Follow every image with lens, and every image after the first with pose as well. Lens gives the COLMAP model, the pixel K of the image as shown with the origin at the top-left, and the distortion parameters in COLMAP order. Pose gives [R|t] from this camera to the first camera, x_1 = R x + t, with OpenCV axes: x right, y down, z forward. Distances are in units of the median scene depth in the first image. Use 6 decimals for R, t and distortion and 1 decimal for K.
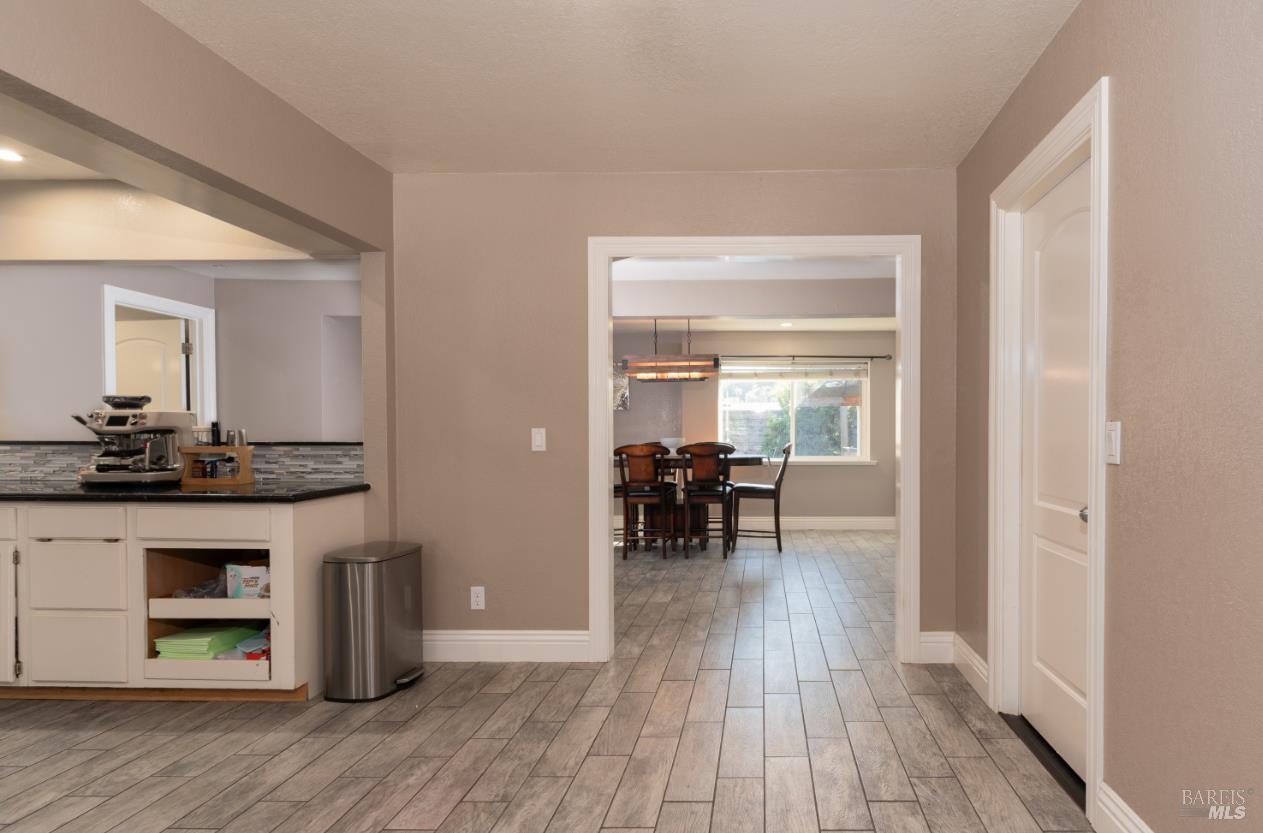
lens RADIAL K [[713.0, 0, 743.6], [0, 713.0, 443.9], [0, 0, 1]] dist [0.000547, -0.000189]
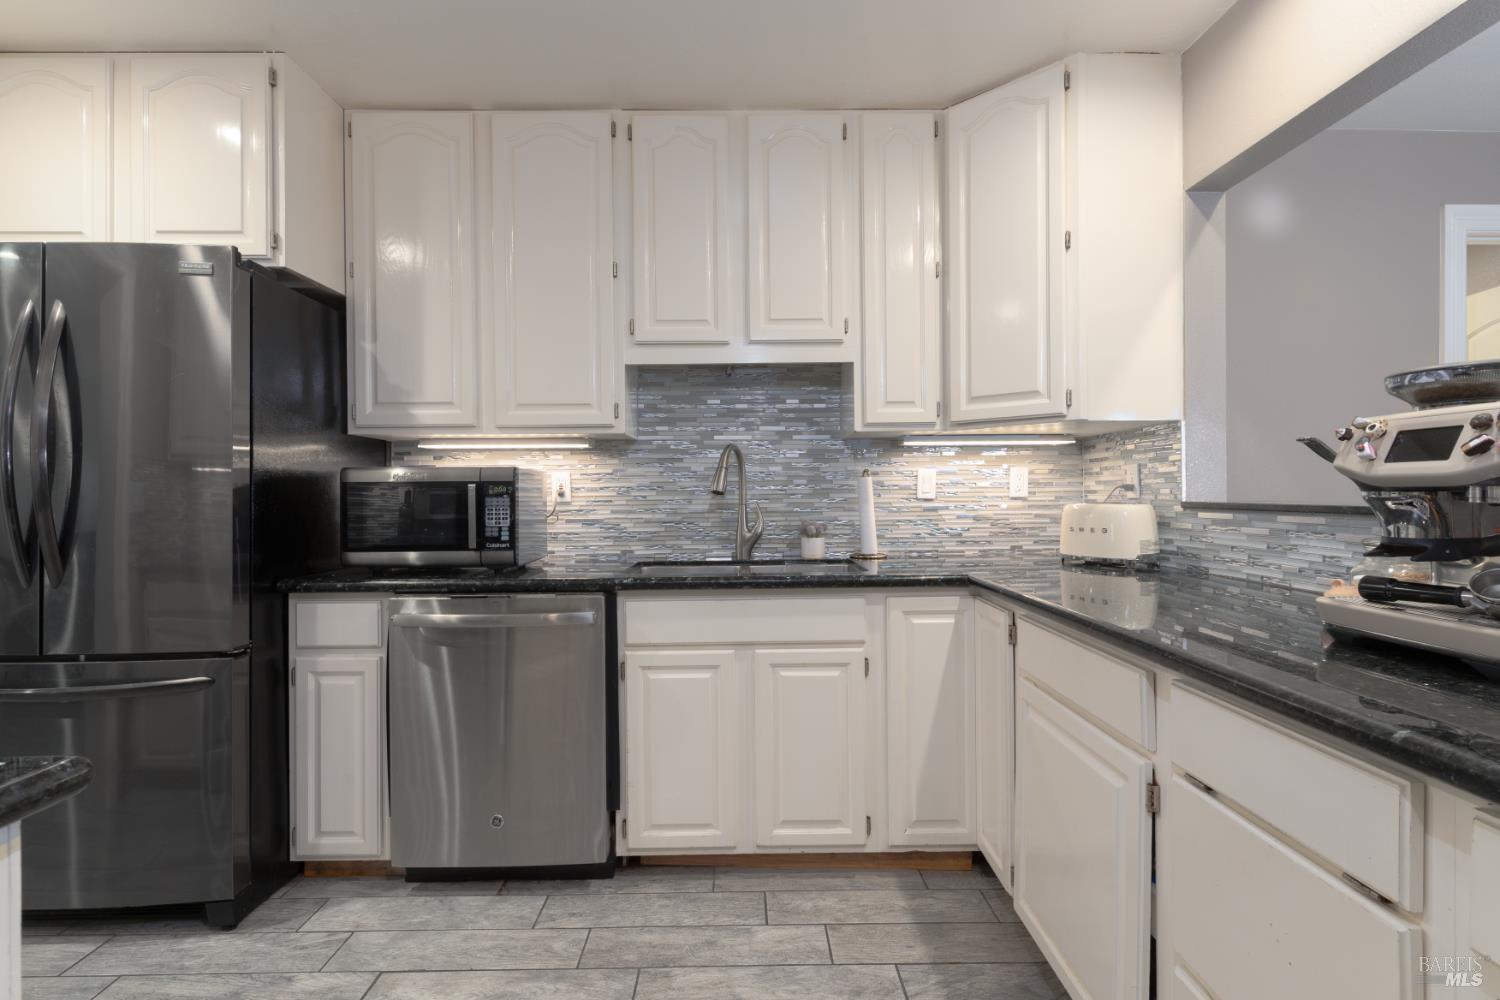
lens RADIAL K [[710.5, 0, 747.1], [0, 710.5, 495.6], [0, 0, 1]] dist [0.000631, -0.001094]
pose [[0.039393, 0.003208, -0.999219, -0.583328], [-0.014792, 0.999887, 0.002627, -0.006578], [0.999114, 0.014677, 0.039436, 0.697490]]
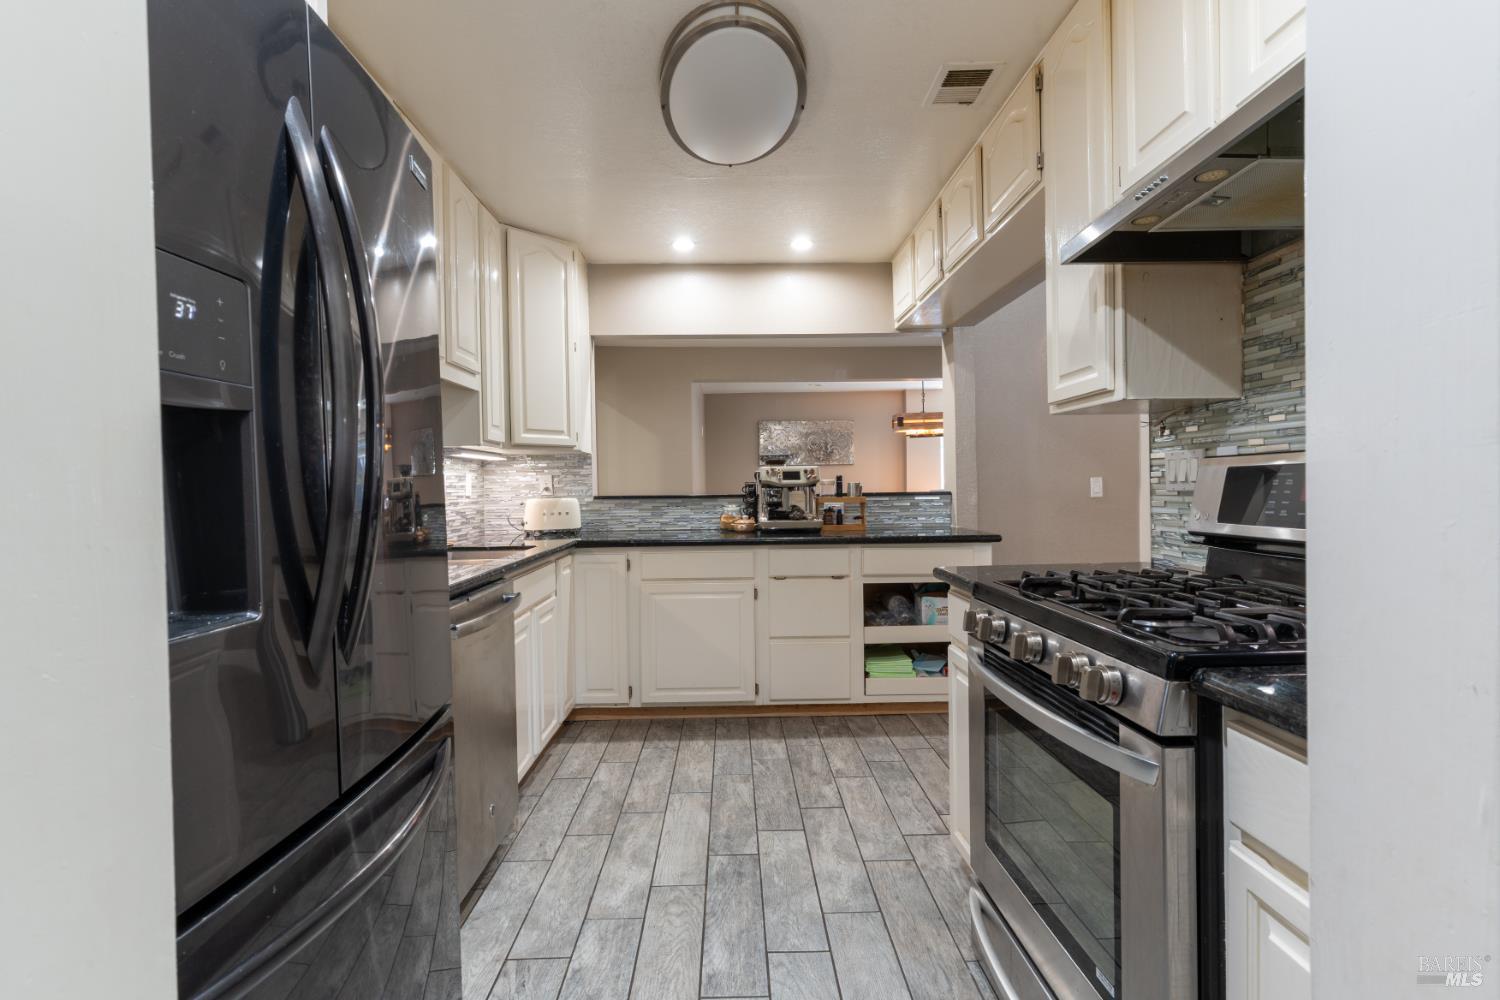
lens RADIAL K [[710.5, 0, 747.1], [0, 710.5, 495.6], [0, 0, 1]] dist [0.000631, -0.001094]
pose [[0.998675, -0.015640, 0.049023, -1.006351], [0.015855, 0.999866, -0.003996, 0.003562], [-0.048954, 0.004768, 0.998790, -0.143783]]
